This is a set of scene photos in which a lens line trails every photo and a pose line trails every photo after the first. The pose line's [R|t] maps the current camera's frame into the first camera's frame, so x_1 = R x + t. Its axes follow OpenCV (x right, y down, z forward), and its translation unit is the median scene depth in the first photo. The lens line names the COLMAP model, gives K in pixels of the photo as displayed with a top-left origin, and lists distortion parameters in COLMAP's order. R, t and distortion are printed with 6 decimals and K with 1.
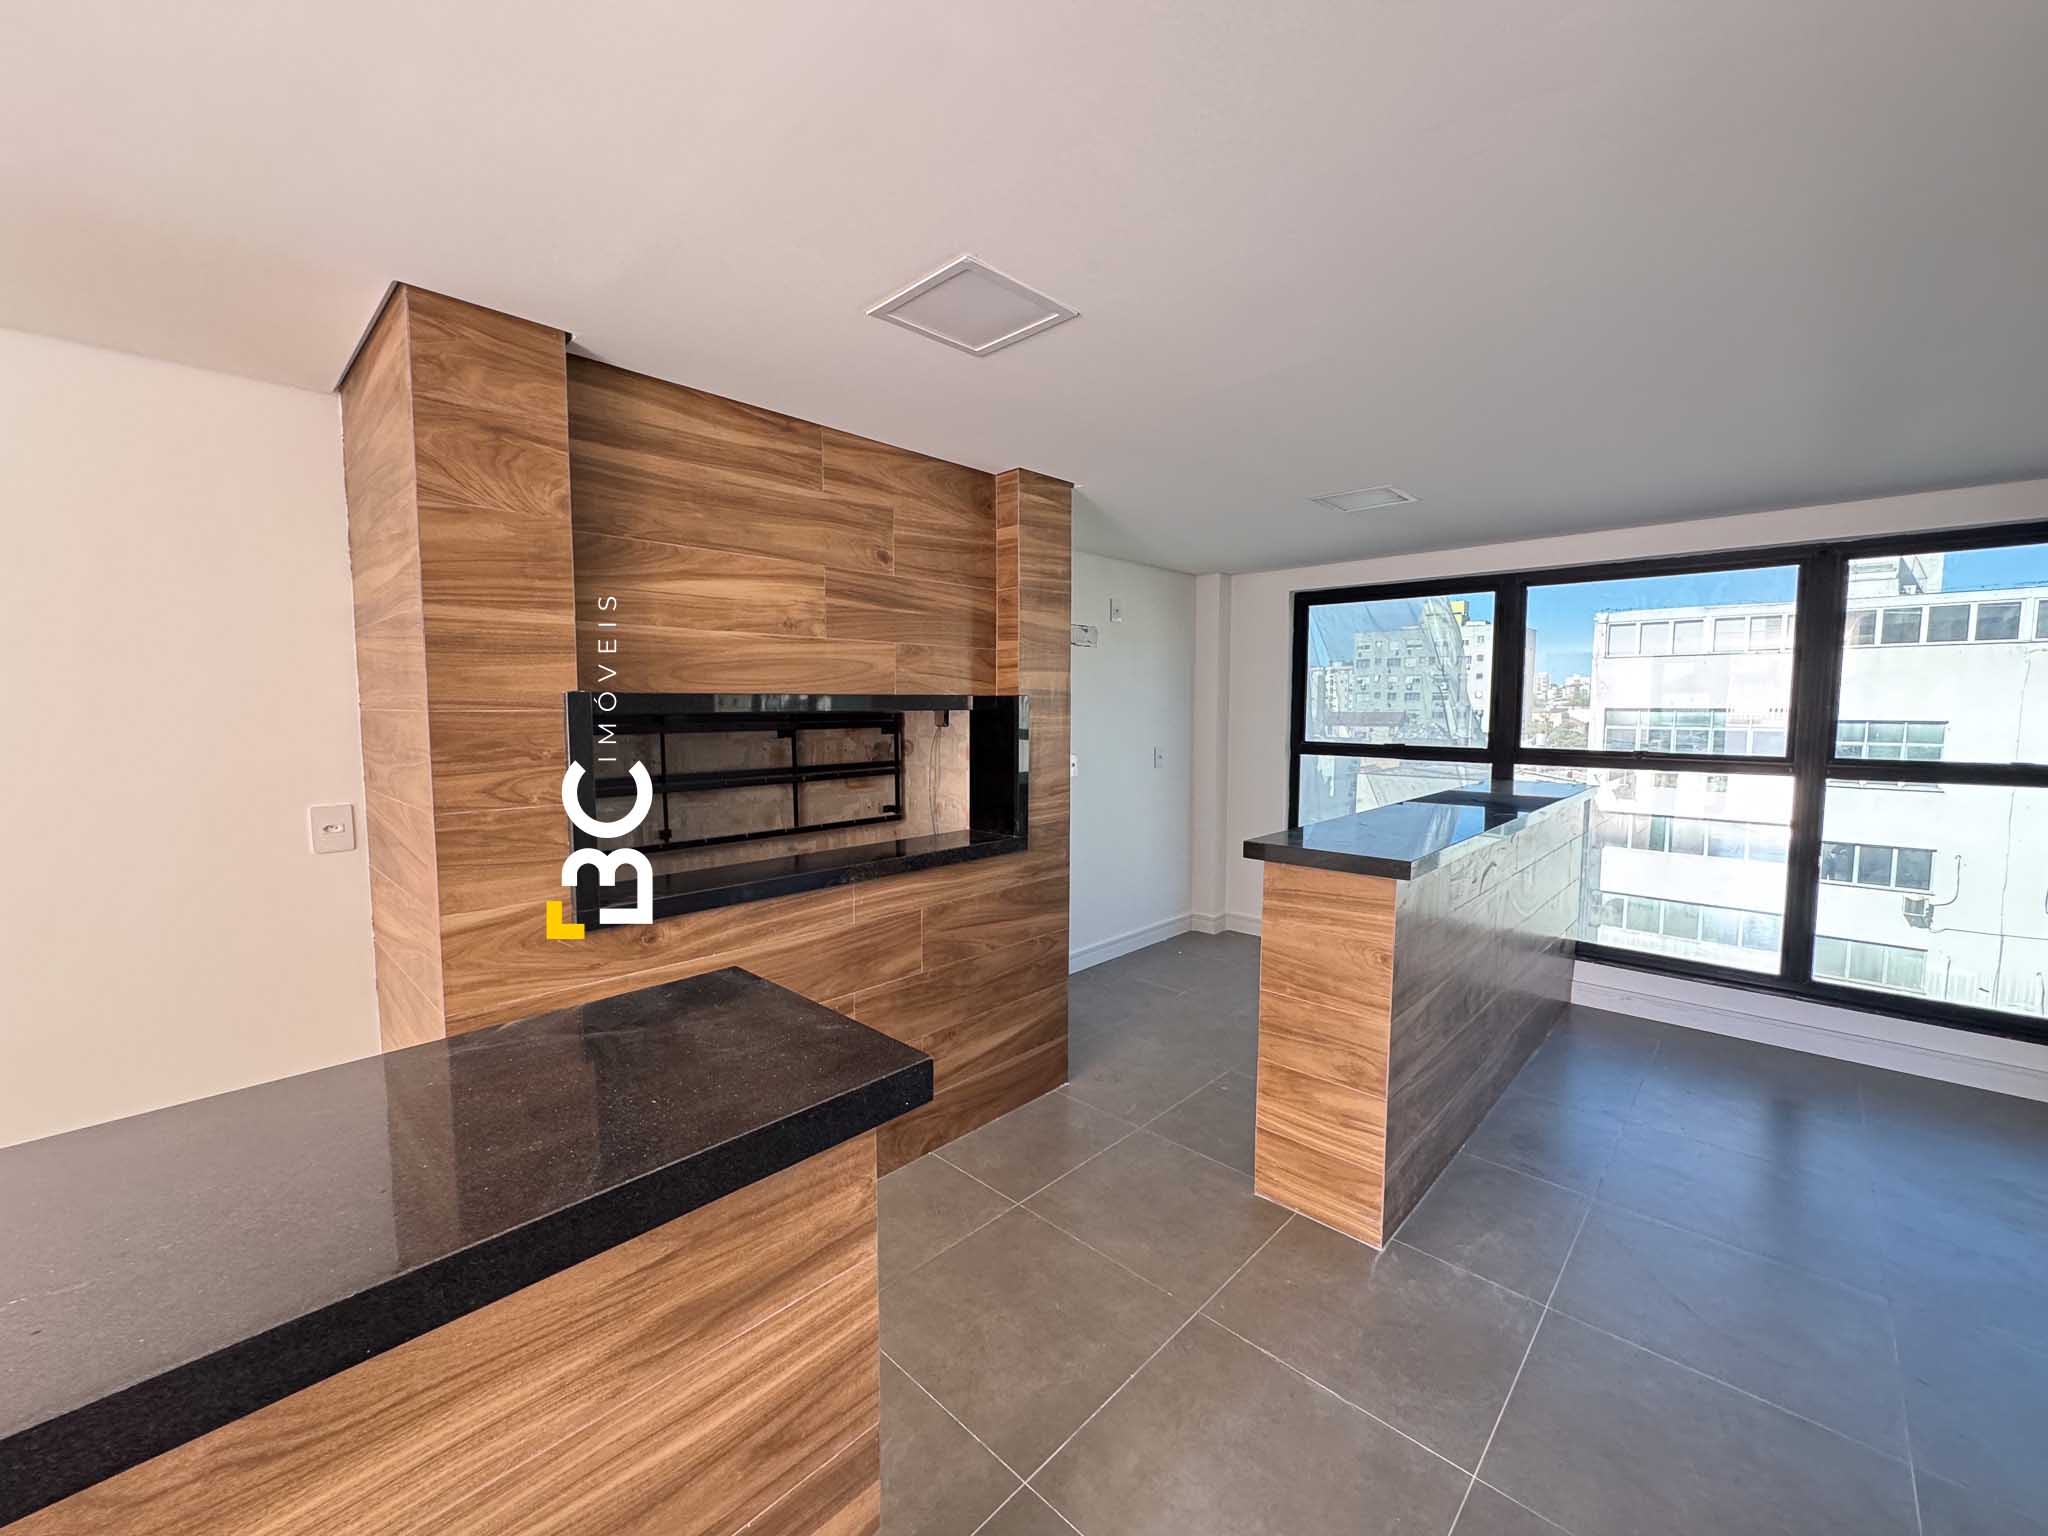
lens RADIAL K [[834.1, 0, 1019.1], [0, 834.1, 772.1], [0, 0, 1]] dist [-0.003283, 0.000545]
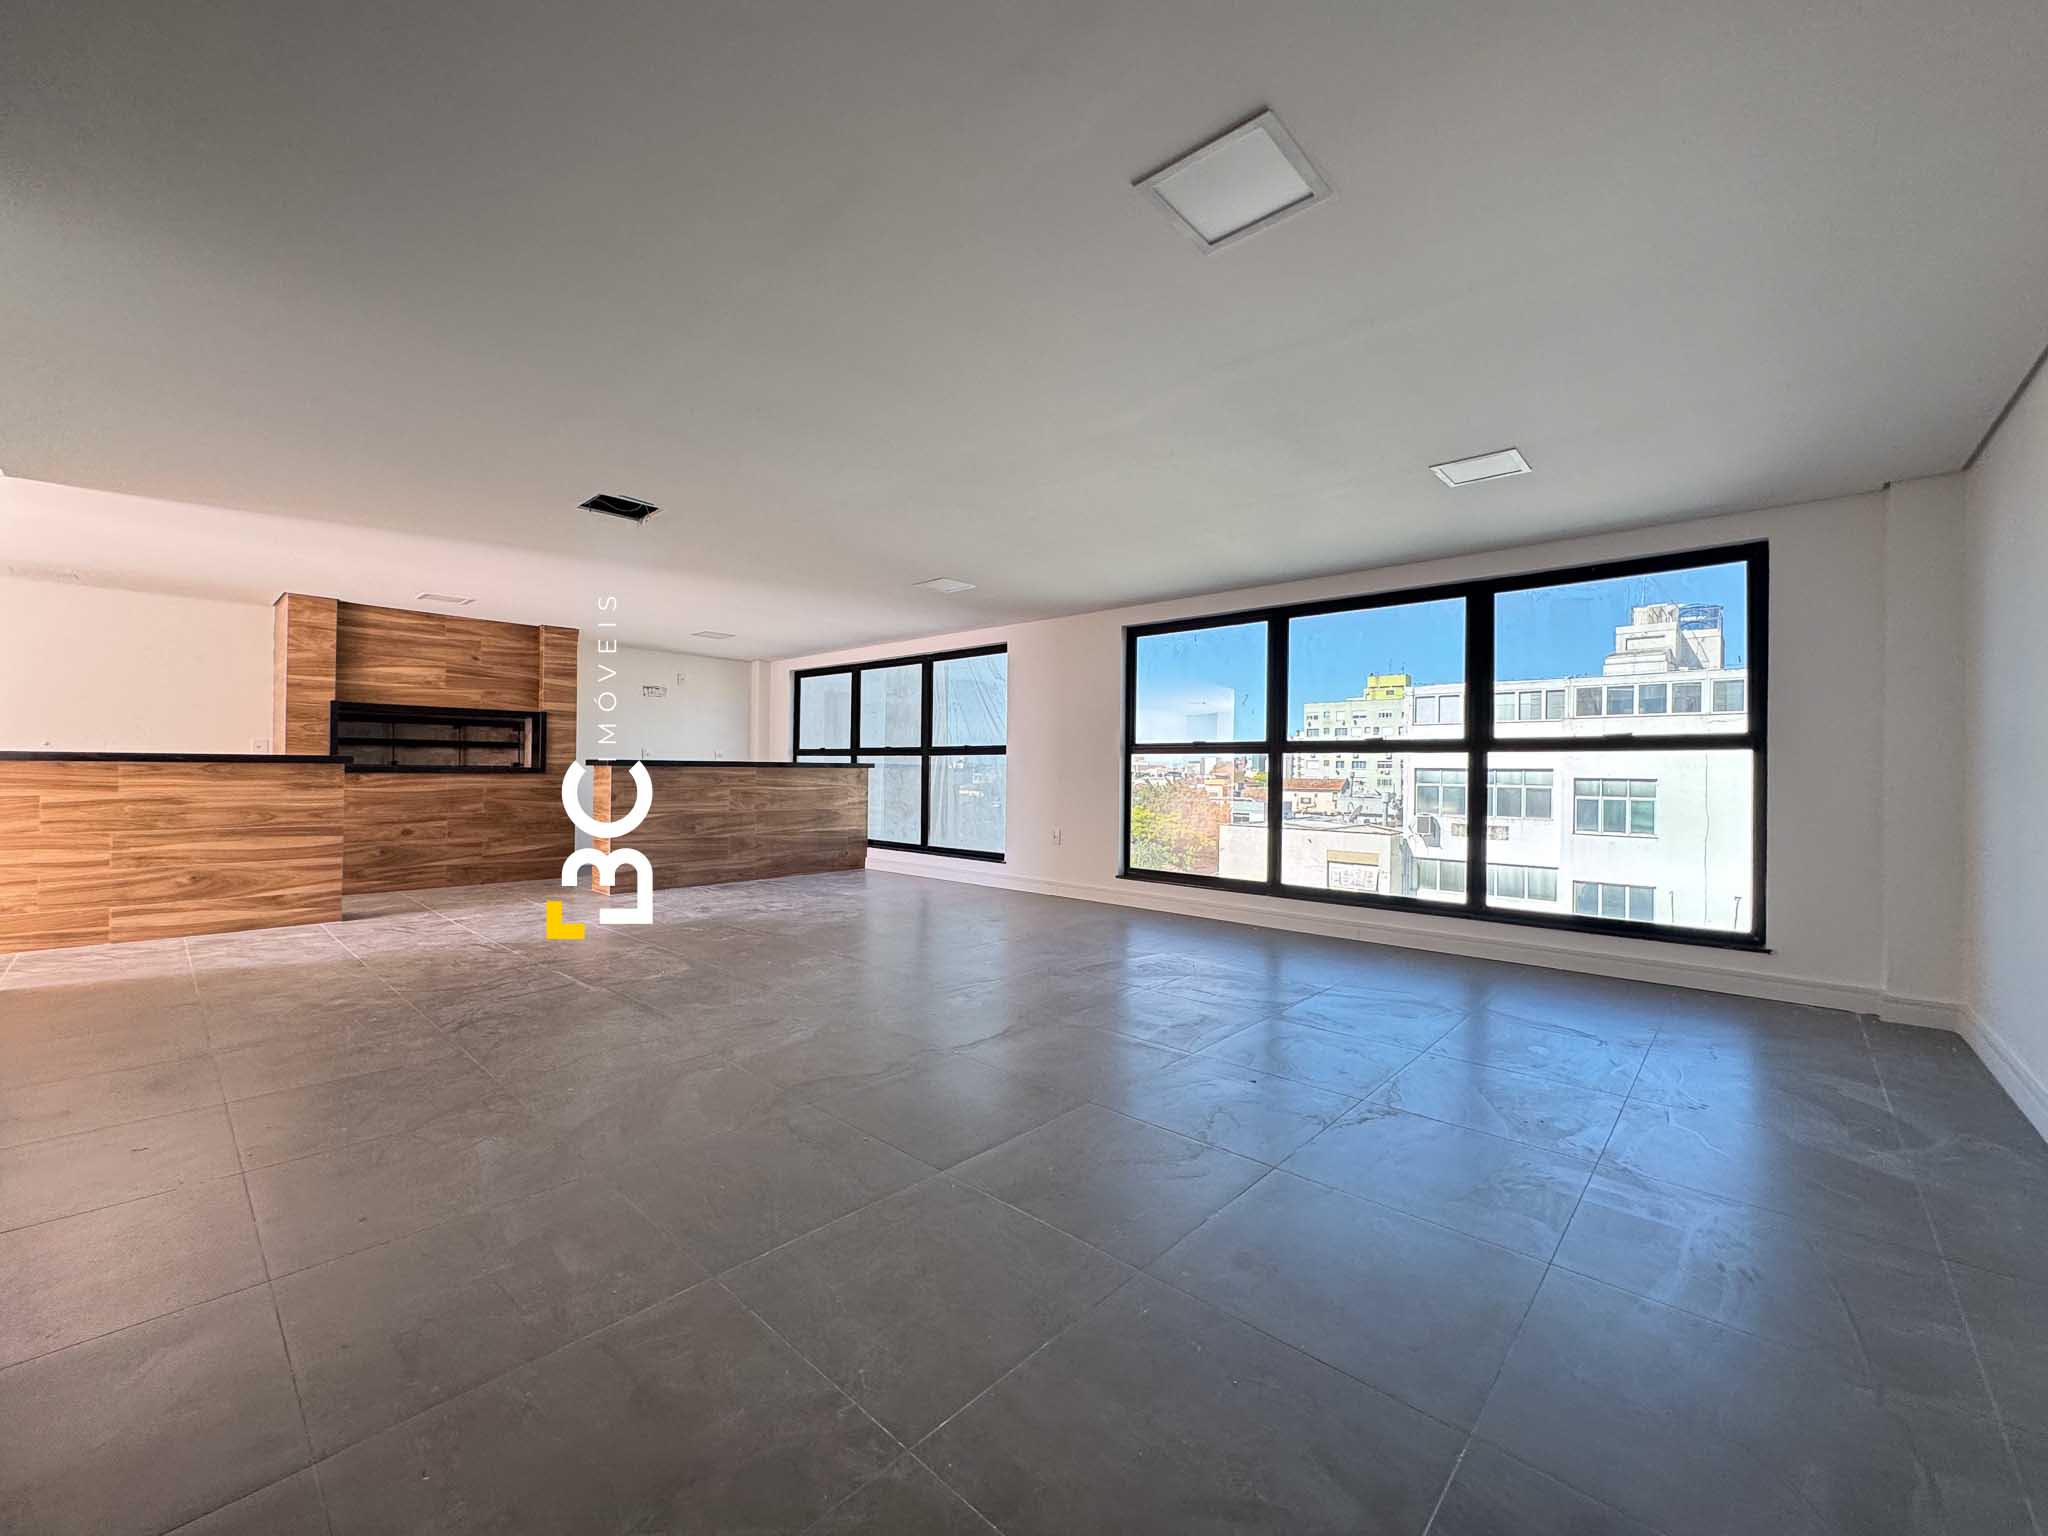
lens RADIAL K [[834.1, 0, 1028.6], [0, 834.1, 770.4], [0, 0, 1]] dist [-0.003283, 0.000545]
pose [[0.999597, 0.011920, 0.025748, 1.555671], [-0.009809, 0.996699, -0.080594, 0.304193], [-0.026624, 0.080309, 0.996414, -1.710052]]
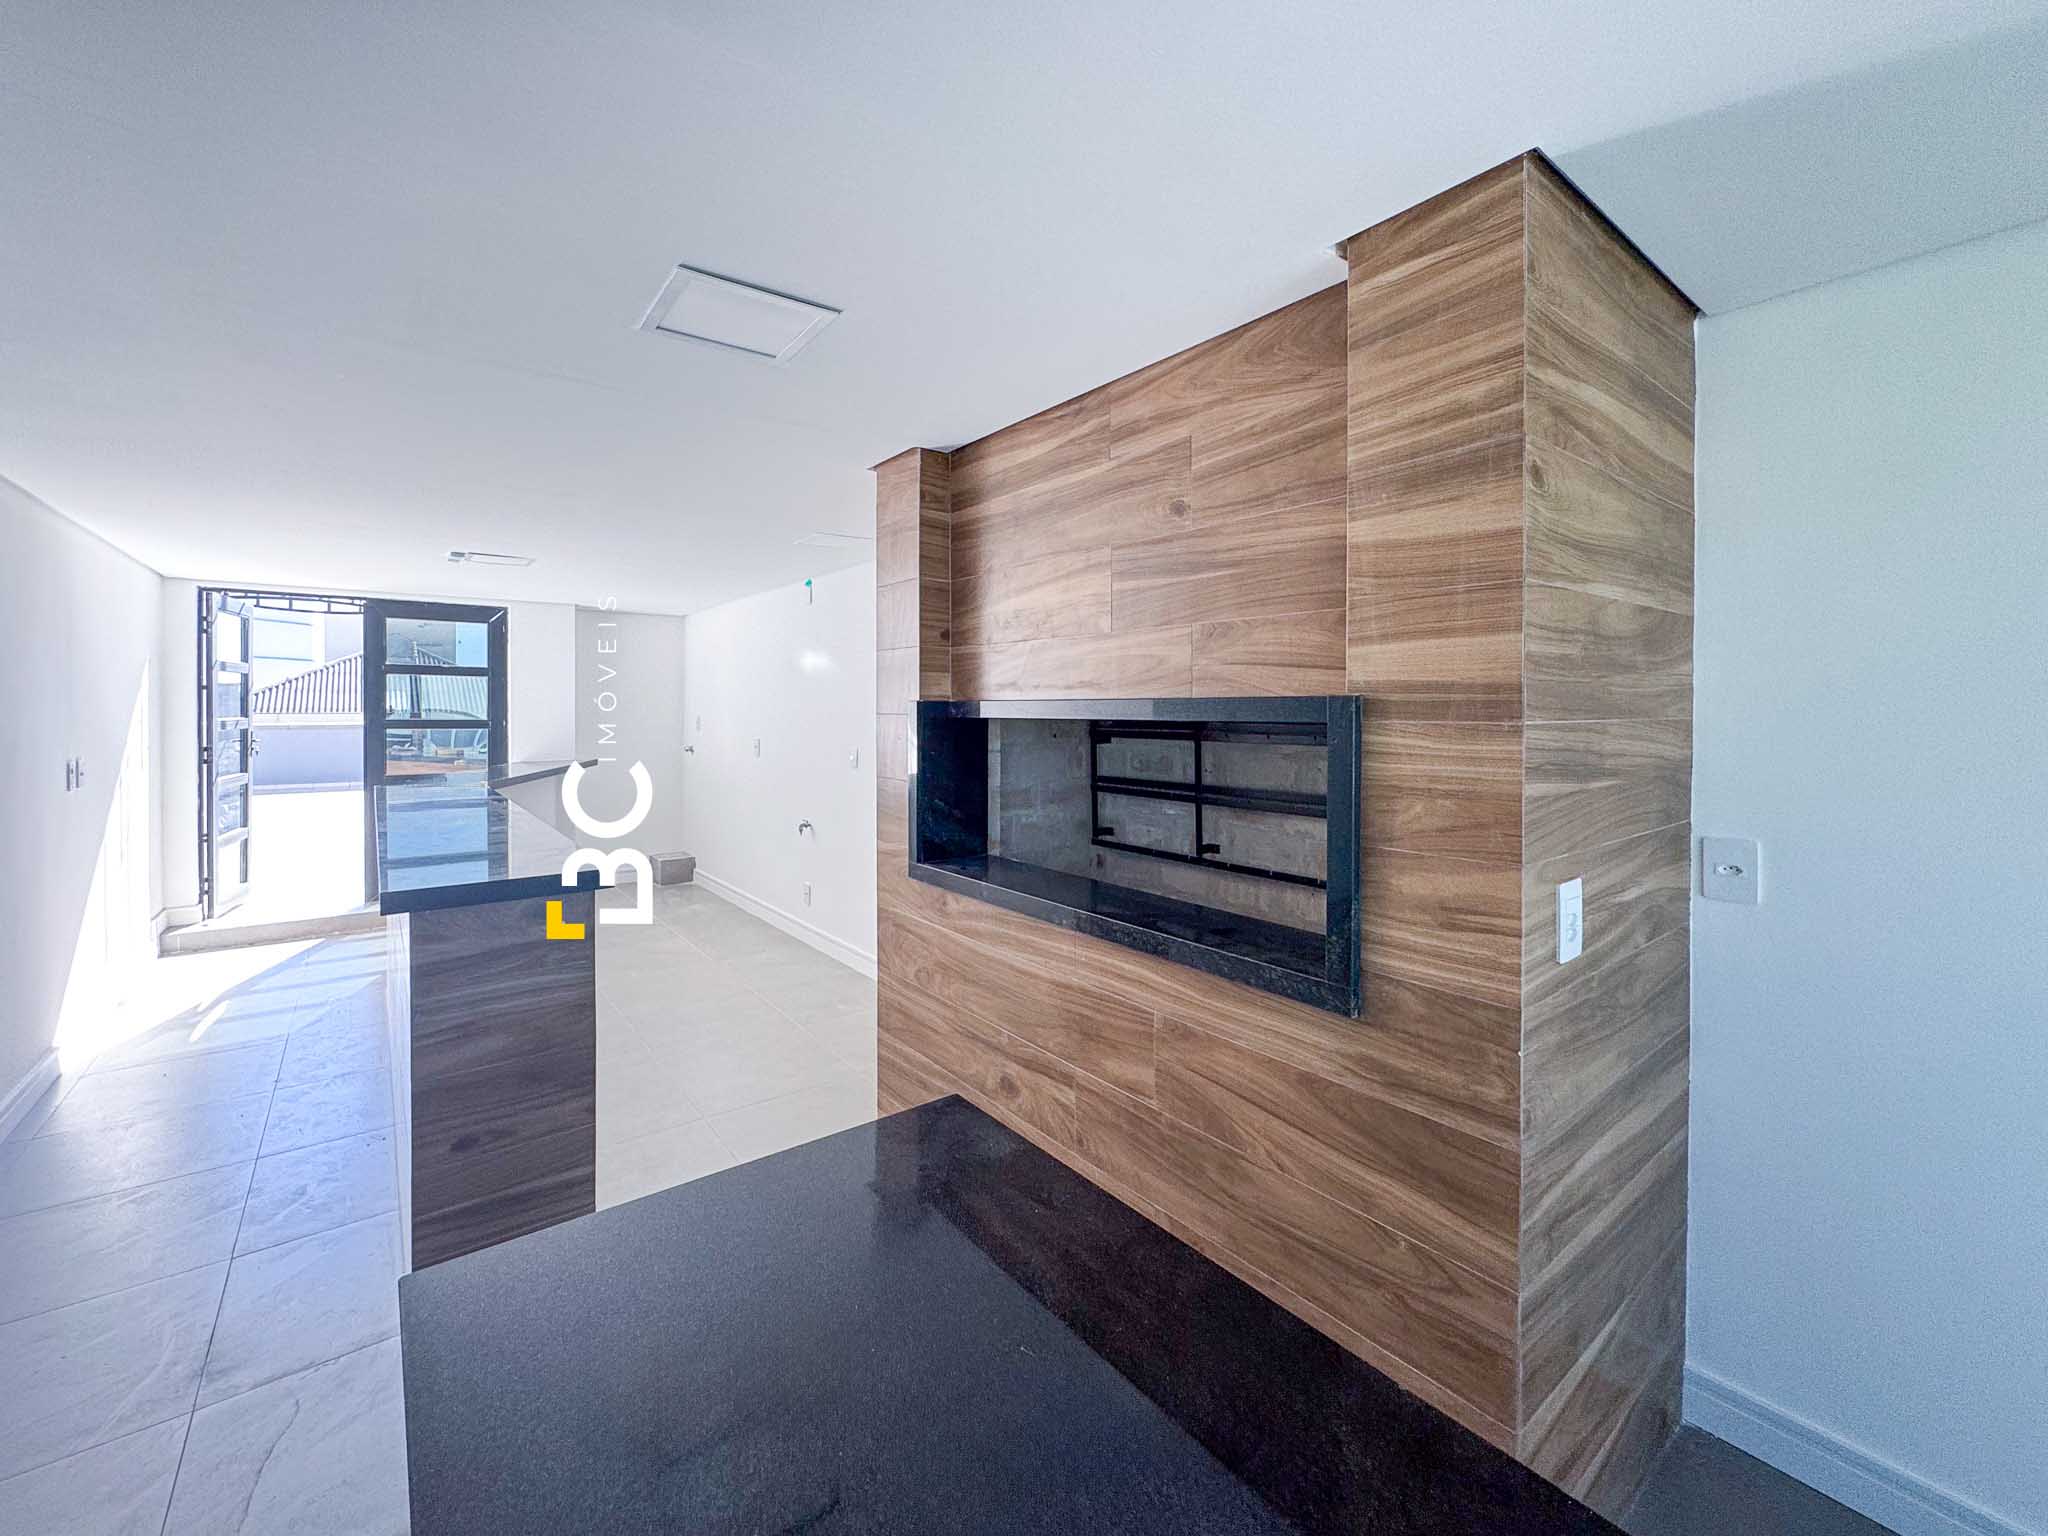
lens RADIAL K [[834.1, 0, 1040.0], [0, 834.1, 716.4], [0, 0, 1]] dist [-0.003283, 0.000545]
pose [[-0.138498, 0.010493, -0.990307, 0.561200], [-0.081658, 0.996418, 0.021978, -0.082715], [0.986990, 0.083911, -0.137145, 0.975169]]
